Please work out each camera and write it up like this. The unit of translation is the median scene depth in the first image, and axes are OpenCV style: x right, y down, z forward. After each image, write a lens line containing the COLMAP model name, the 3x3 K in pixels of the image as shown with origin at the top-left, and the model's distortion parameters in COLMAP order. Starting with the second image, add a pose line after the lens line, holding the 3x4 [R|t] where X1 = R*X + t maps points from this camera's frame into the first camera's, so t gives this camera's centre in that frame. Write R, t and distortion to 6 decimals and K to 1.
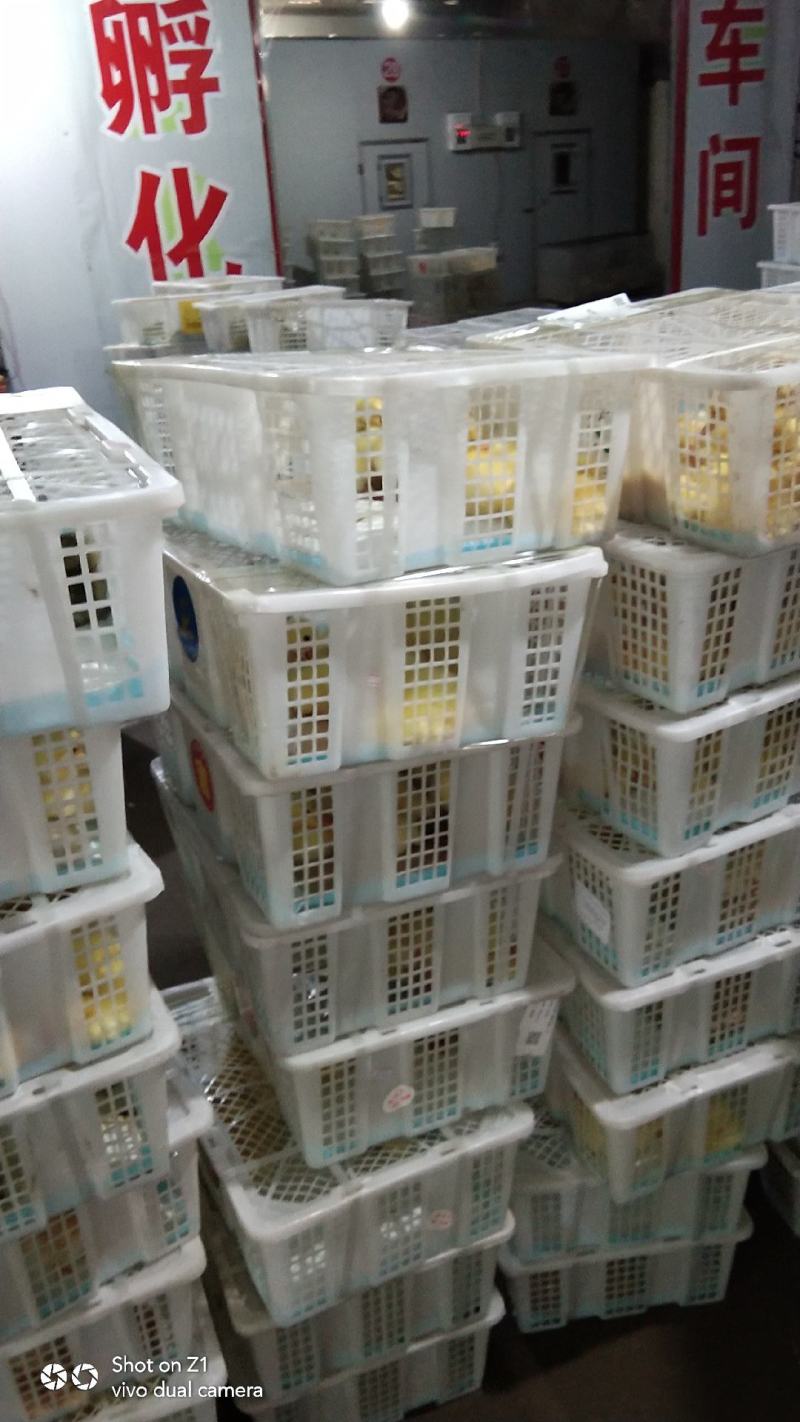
lens RADIAL K [[1144.3, 0, 406.2], [0, 1144.3, 709.5], [0, 0, 1]] dist [0.092139, -0.133368]
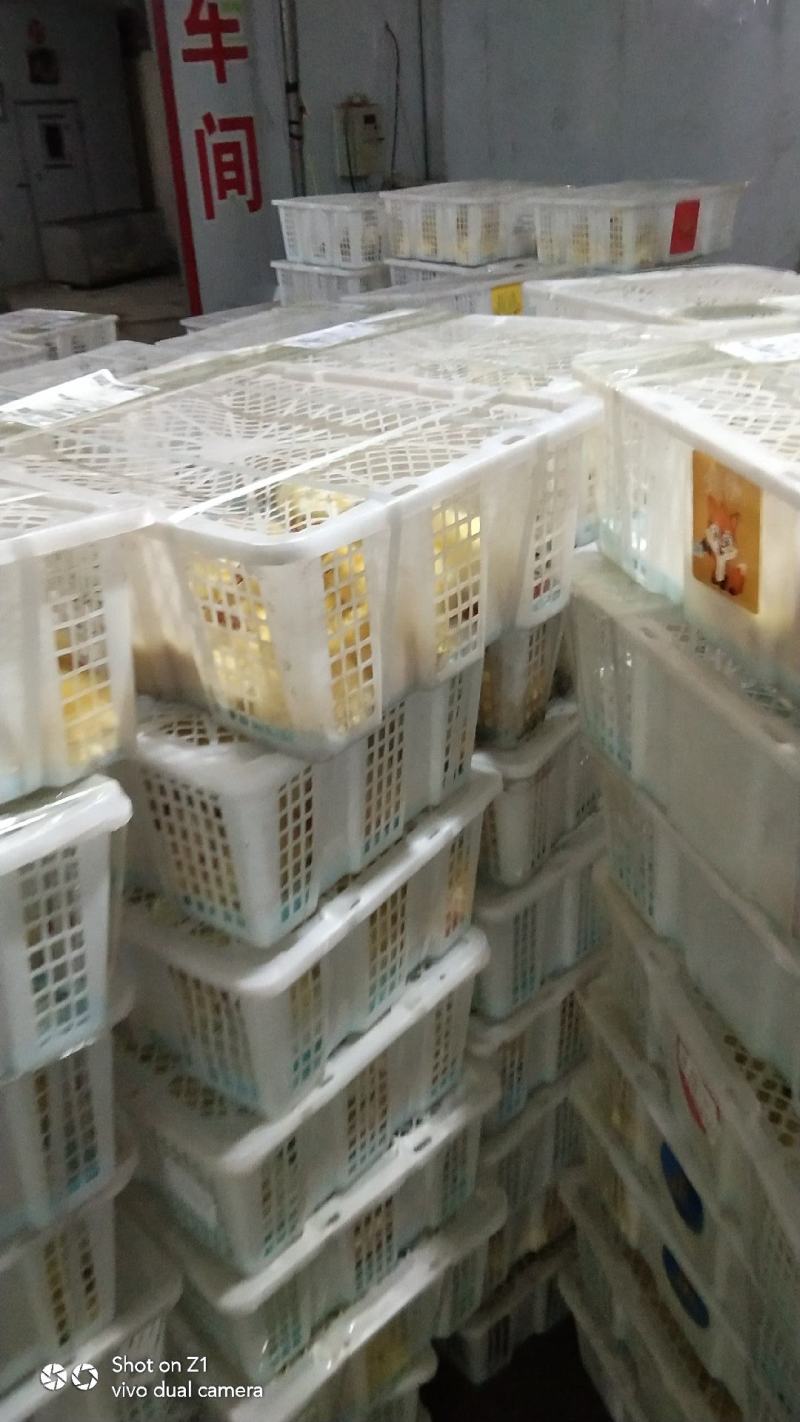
lens RADIAL K [[1144.3, 0, 402.9], [0, 1144.3, 710.0], [0, 0, 1]] dist [0.092139, -0.133368]
pose [[0.928584, -0.152677, 0.338262, 0.077582], [0.145247, 0.988263, 0.047333, -0.145570], [-0.341518, 0.005179, 0.939861, 0.219249]]
